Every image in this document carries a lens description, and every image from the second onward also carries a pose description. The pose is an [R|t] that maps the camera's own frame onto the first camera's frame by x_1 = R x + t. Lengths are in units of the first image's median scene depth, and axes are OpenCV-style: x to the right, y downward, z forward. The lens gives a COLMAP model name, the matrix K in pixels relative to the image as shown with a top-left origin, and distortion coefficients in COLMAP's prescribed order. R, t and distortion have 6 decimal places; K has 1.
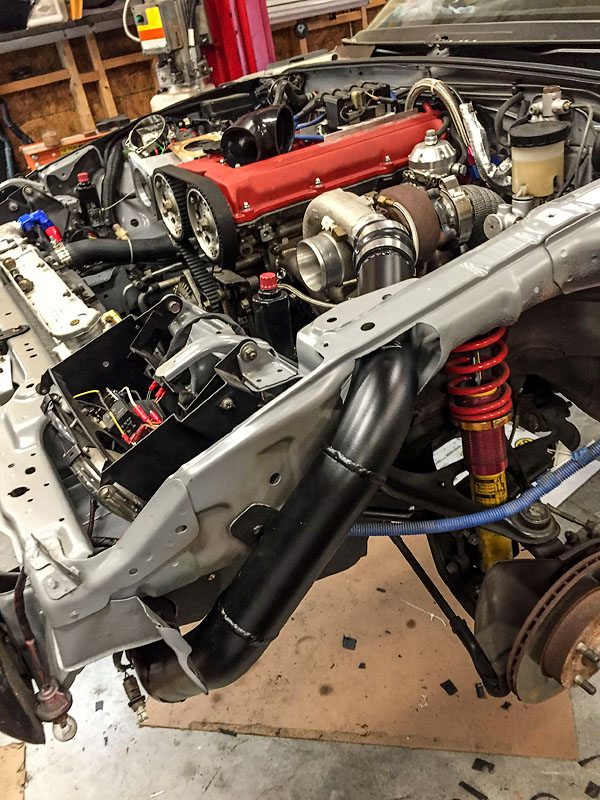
lens RADIAL K [[677.4, 0, 302.9], [0, 677.4, 400.6], [0, 0, 1]] dist [0.071820, -0.103879]
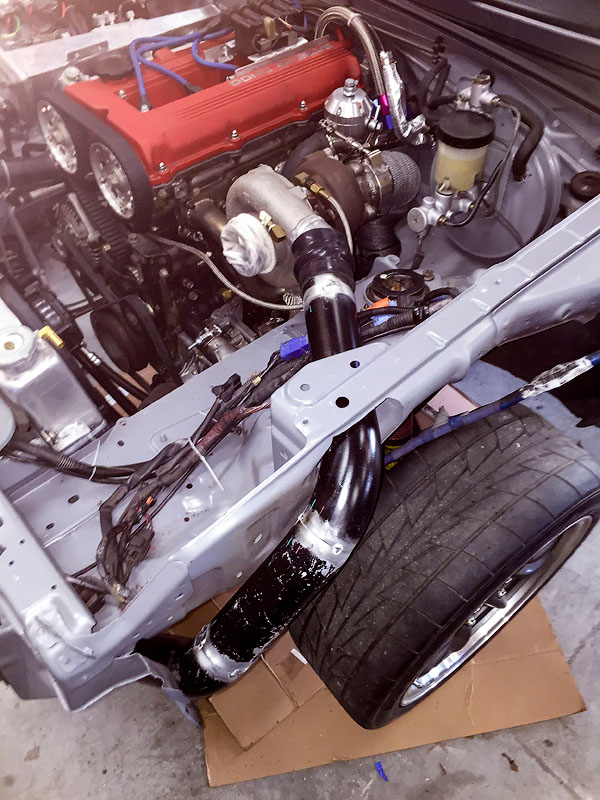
lens RADIAL K [[677.4, 0, 304.7], [0, 677.4, 399.0], [0, 0, 1]] dist [0.071820, -0.103879]
pose [[0.968462, -0.041166, 0.245736, -0.128601], [-0.029572, 0.960294, 0.277417, -0.231724], [-0.247399, -0.275935, 0.928791, 0.004172]]
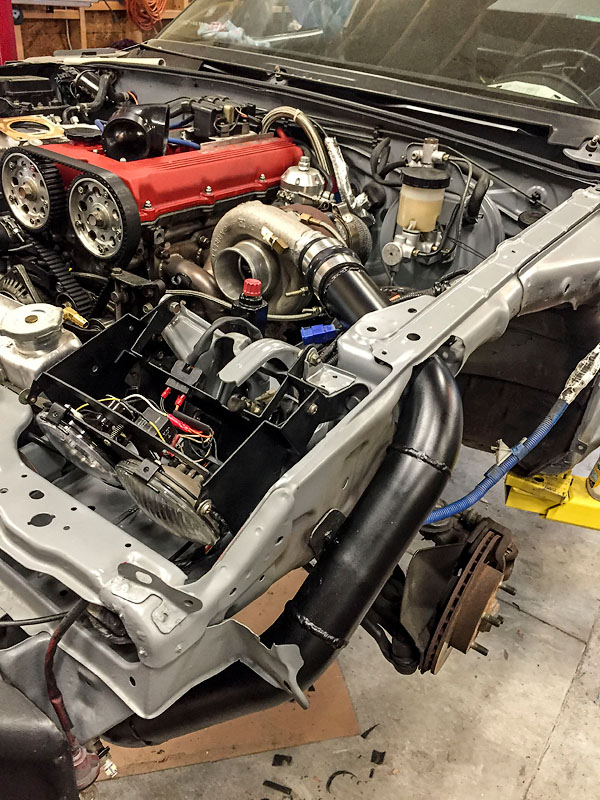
lens RADIAL K [[677.4, 0, 300.4], [0, 677.4, 402.4], [0, 0, 1]] dist [0.071820, -0.103879]
pose [[0.883952, -0.005706, 0.467544, -0.319953], [0.016369, 0.999690, -0.018748, 0.007300], [-0.467292, 0.024226, 0.883771, 0.073056]]
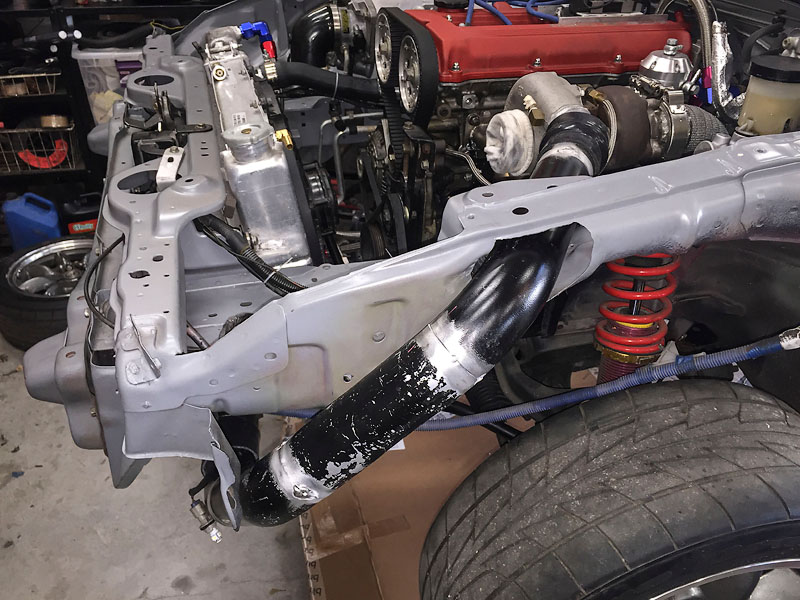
lens RADIAL K [[677.4, 0, 400.2], [0, 677.4, 297.0], [0, 0, 1]] dist [0.071820, -0.103879]
pose [[0.949109, 0.293630, -0.113902, 0.044338], [-0.290629, 0.955892, 0.042488, 0.006662], [0.121354, -0.007223, 0.992583, 0.030912]]
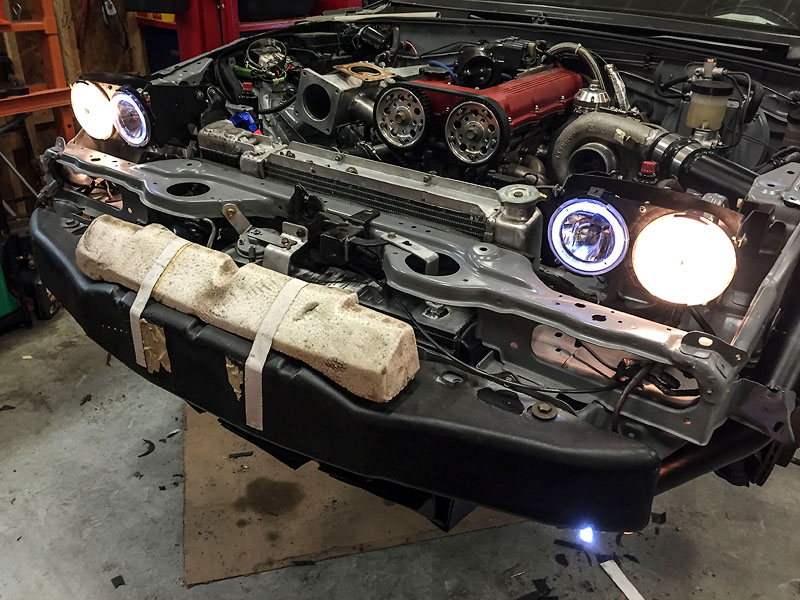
lens RADIAL K [[677.4, 0, 402.6], [0, 677.4, 295.2], [0, 0, 1]] dist [0.071820, -0.103879]
pose [[0.877714, -0.024109, 0.478578, -0.781415], [0.076211, 0.993045, -0.089745, 0.106228], [-0.473085, 0.115244, 0.873447, 0.075136]]
